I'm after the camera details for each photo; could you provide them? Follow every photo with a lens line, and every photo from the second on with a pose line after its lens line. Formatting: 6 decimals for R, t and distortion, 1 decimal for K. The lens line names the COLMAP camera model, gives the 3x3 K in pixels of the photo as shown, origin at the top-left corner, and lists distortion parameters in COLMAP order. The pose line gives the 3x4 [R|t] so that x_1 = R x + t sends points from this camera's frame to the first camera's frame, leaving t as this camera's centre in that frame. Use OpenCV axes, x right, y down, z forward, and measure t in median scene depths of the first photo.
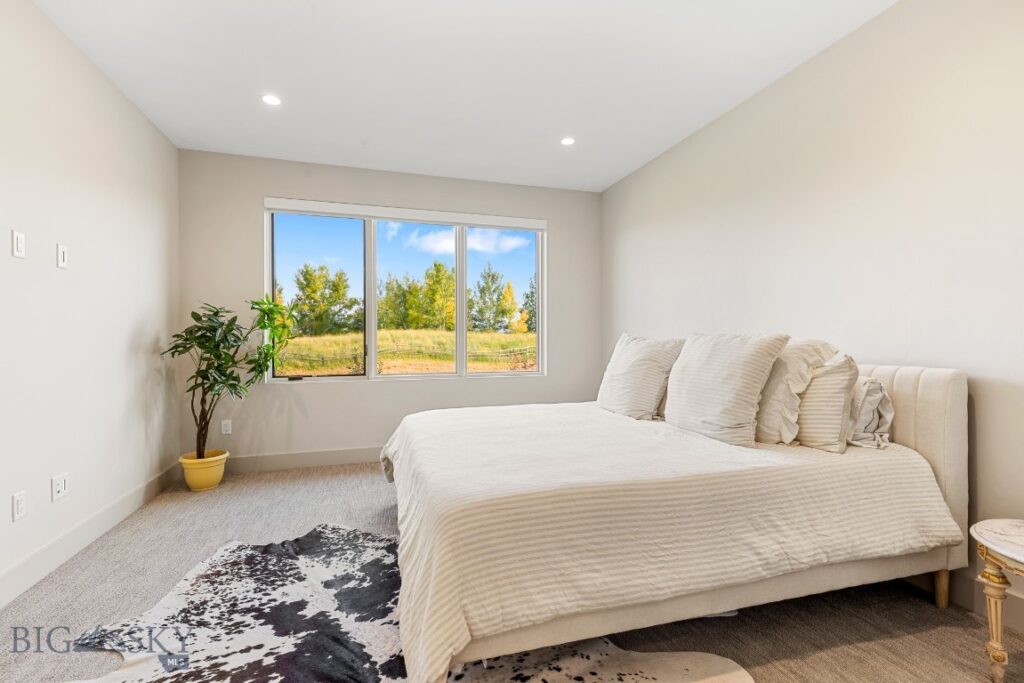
lens RADIAL K [[460.2, 0, 508.2], [0, 460.2, 343.3], [0, 0, 1]] dist [0.002995, 0.000077]
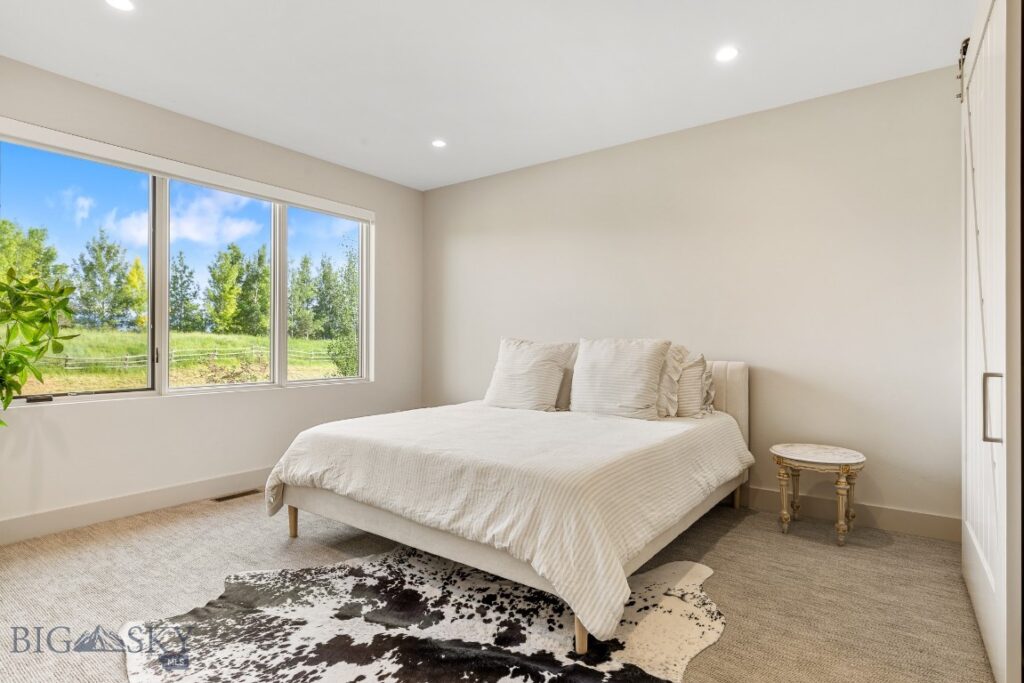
lens RADIAL K [[528.8, 0, 510.8], [0, 528.8, 346.0], [0, 0, 1]] dist [-0.001053, -0.001598]
pose [[0.800685, 0.001634, 0.599083, -0.696220], [-0.001067, 0.999999, -0.001300, 0.001266], [-0.599084, 0.000402, 0.800686, -0.011794]]
